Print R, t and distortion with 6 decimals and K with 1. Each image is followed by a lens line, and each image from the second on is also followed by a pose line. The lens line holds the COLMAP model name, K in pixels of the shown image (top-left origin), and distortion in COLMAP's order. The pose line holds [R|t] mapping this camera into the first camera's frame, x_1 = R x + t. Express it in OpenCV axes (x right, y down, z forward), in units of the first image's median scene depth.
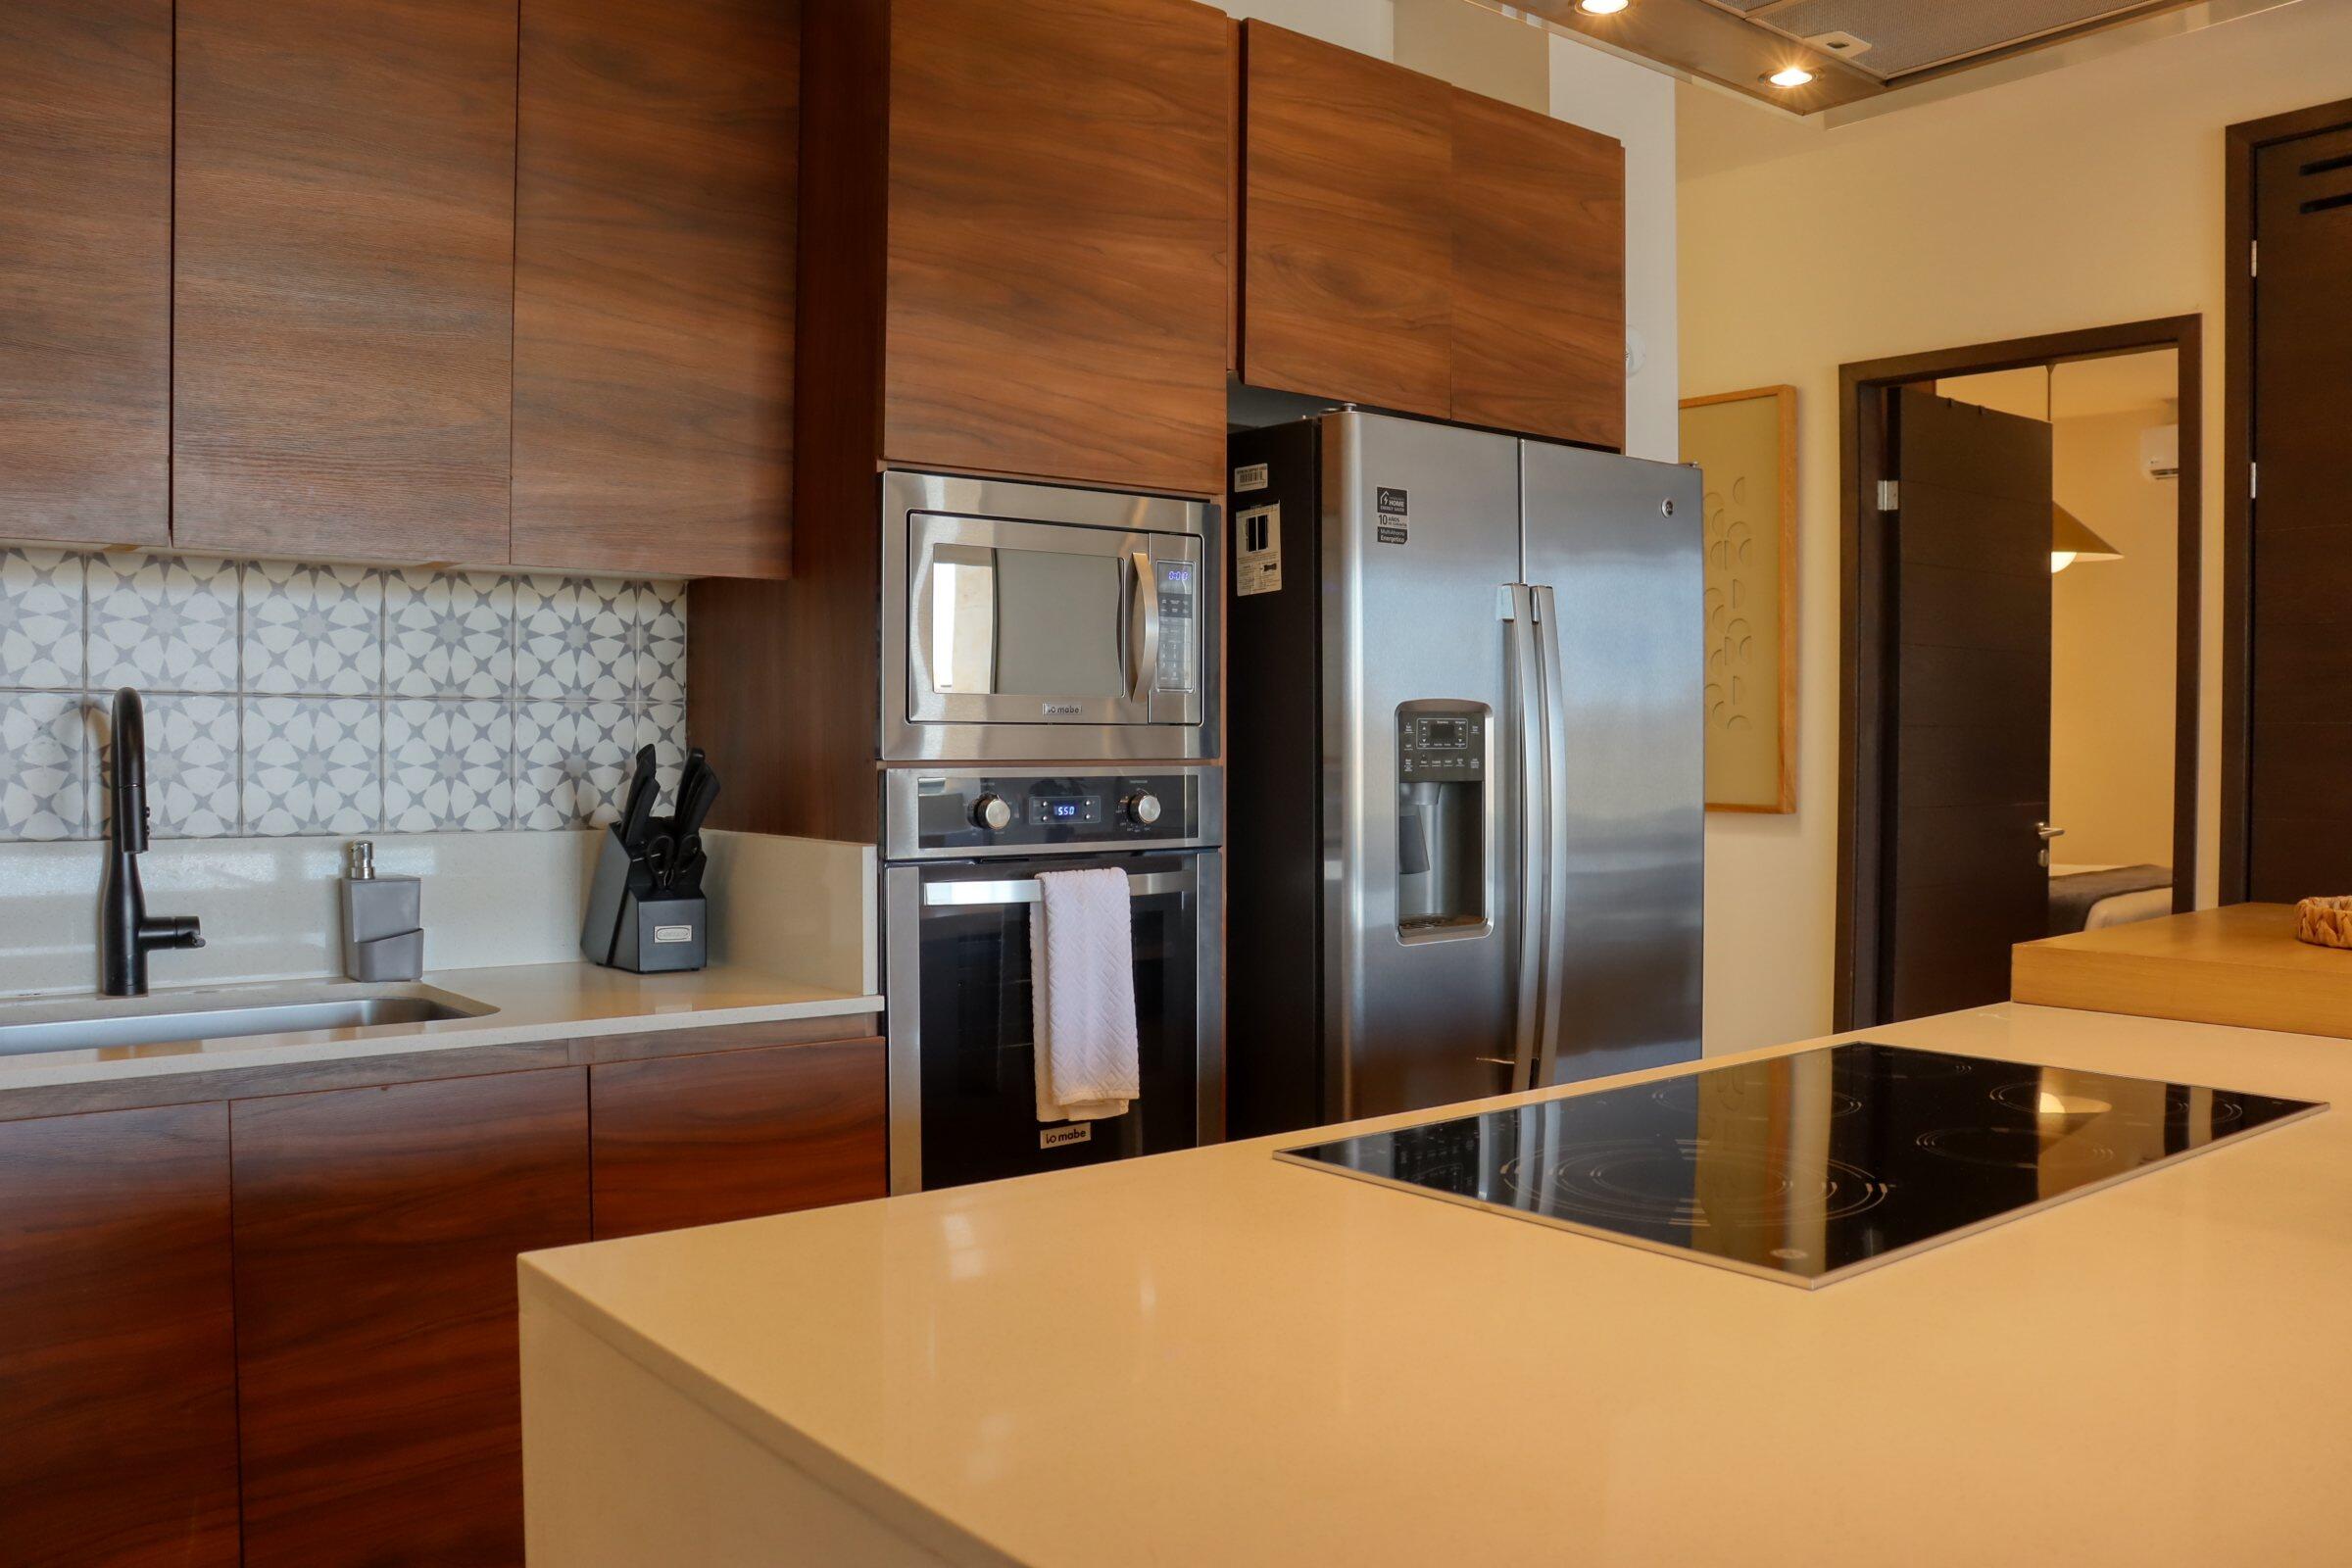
lens RADIAL K [[1978.9, 0, 1176.7], [0, 1978.9, 780.7], [0, 0, 1]] dist [-0.064148, 0.004493]
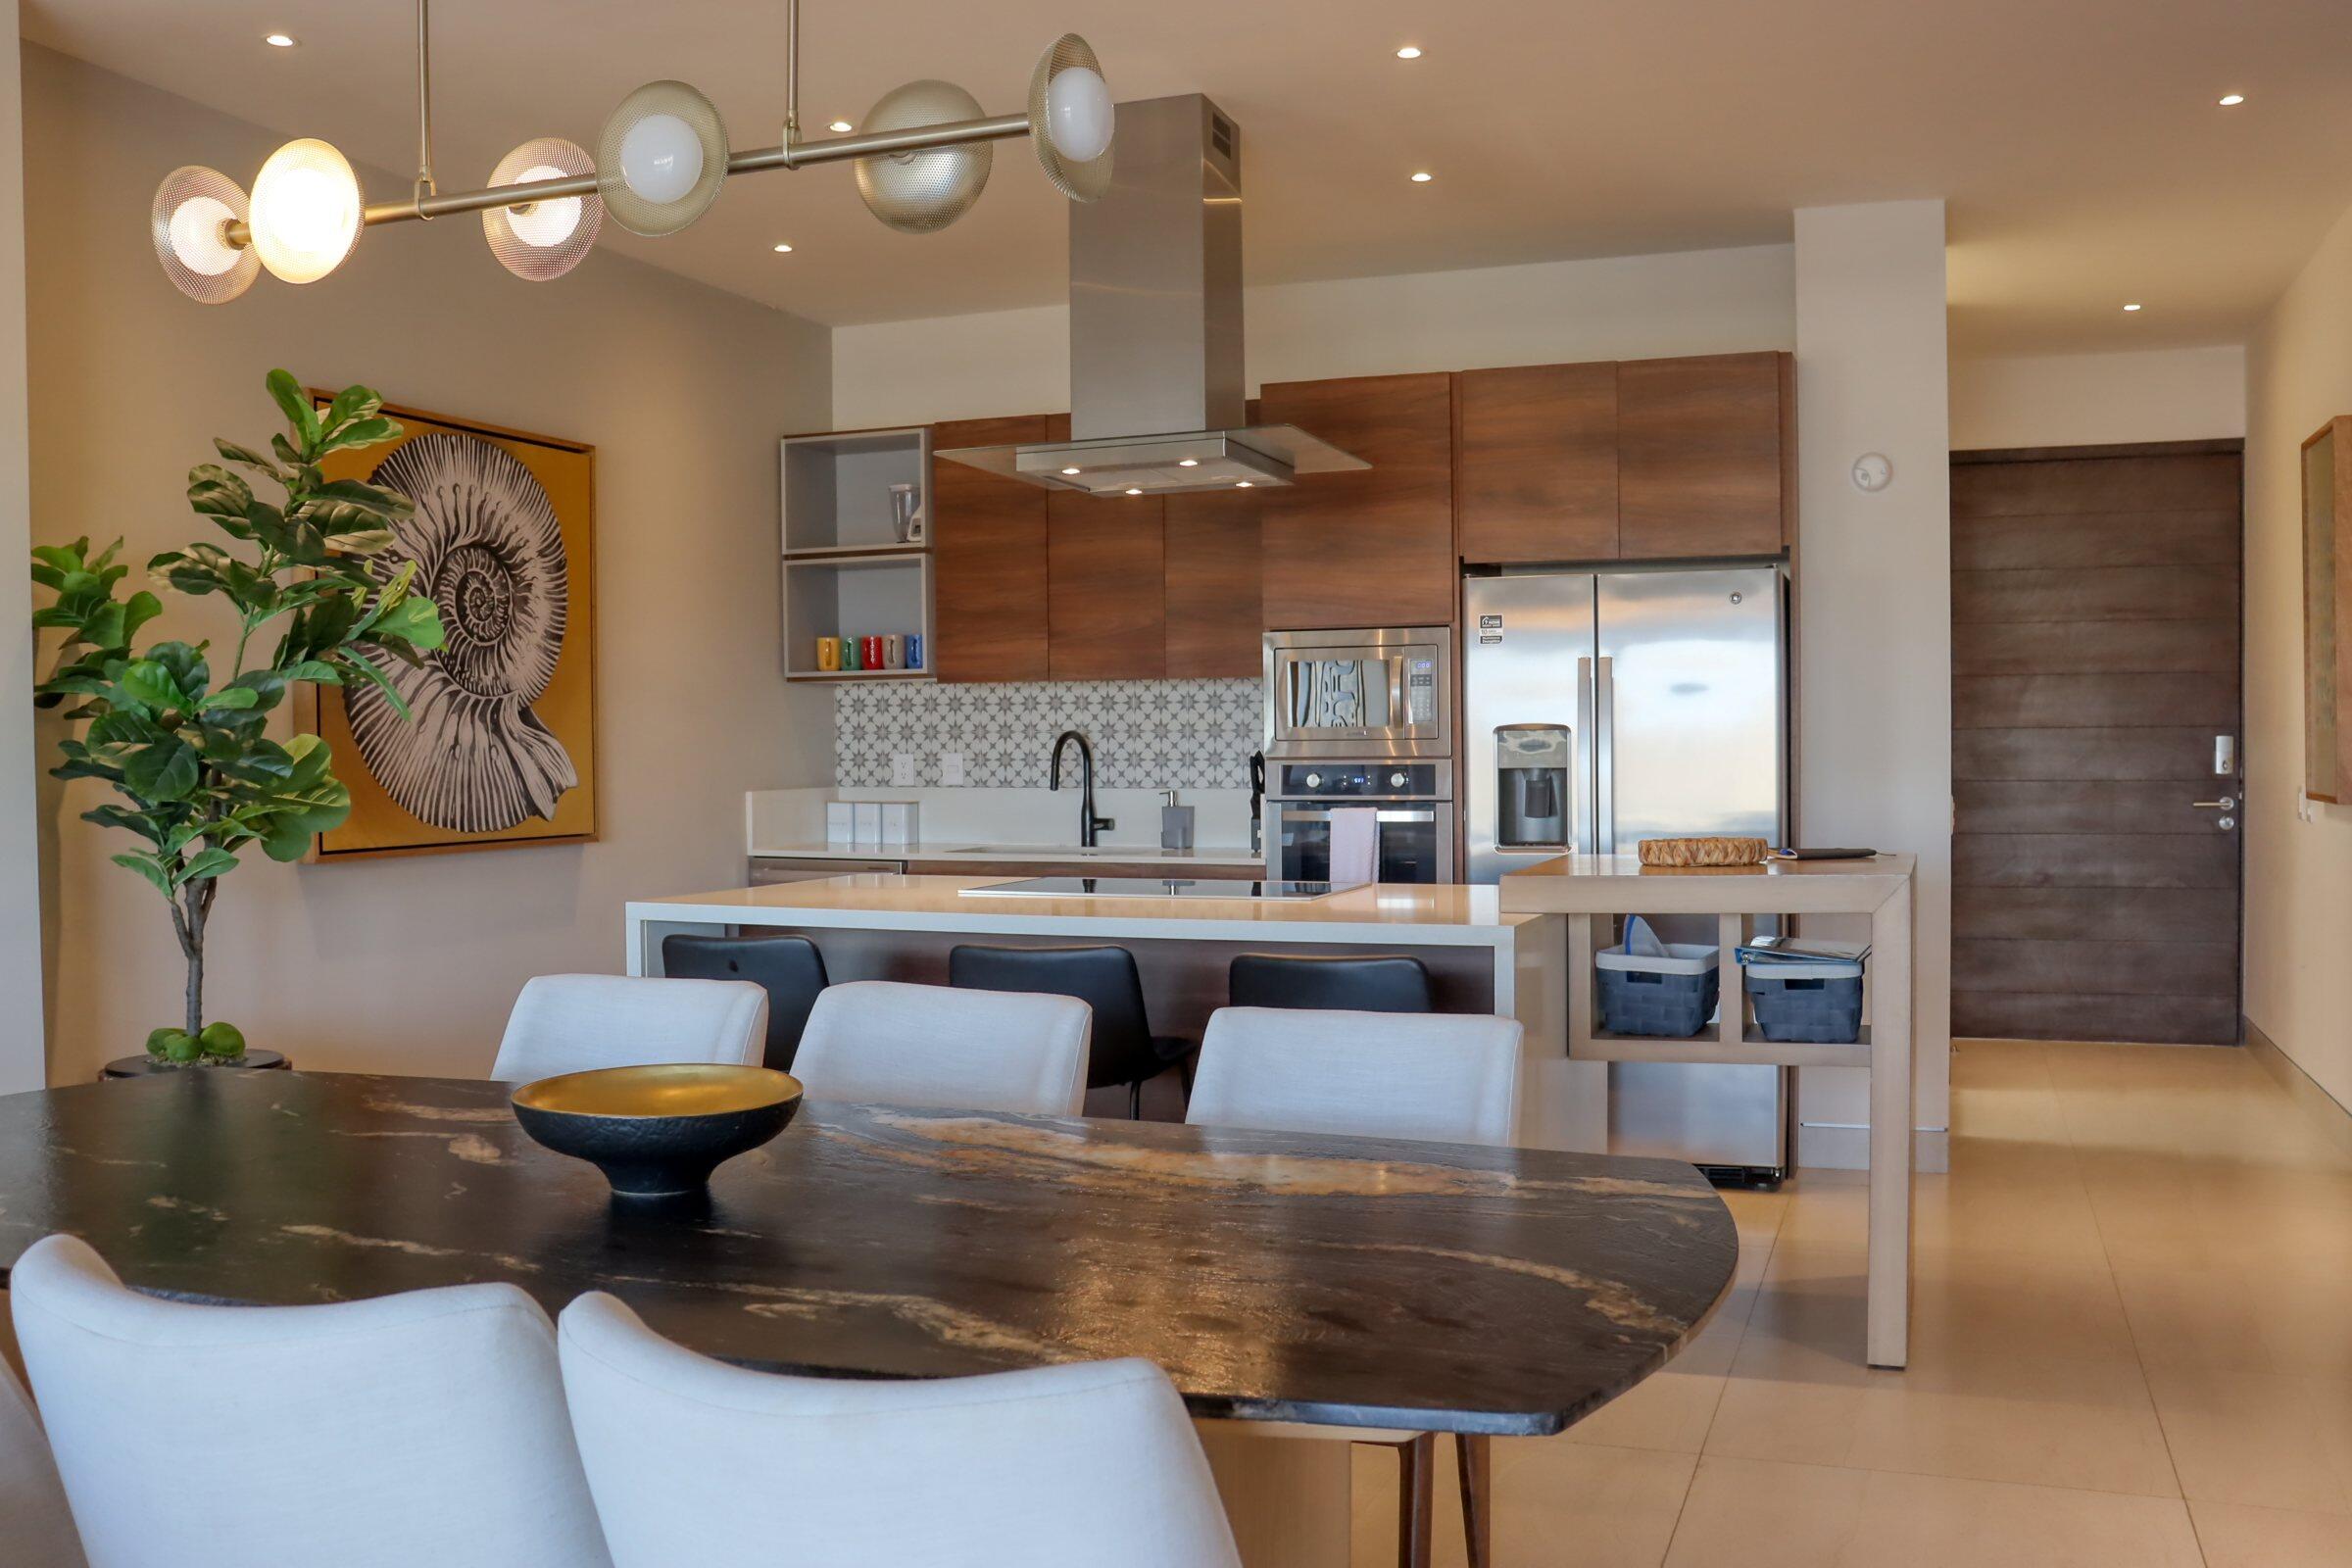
lens RADIAL K [[2107.7, 0, 1175.0], [0, 2107.7, 783.4], [0, 0, 1]] dist [-0.095276, 0.020529]
pose [[0.514888, 0.012673, -0.857163, 1.808144], [0.006262, 0.999808, 0.018544, -0.025143], [0.857234, -0.014916, 0.514710, -0.341871]]
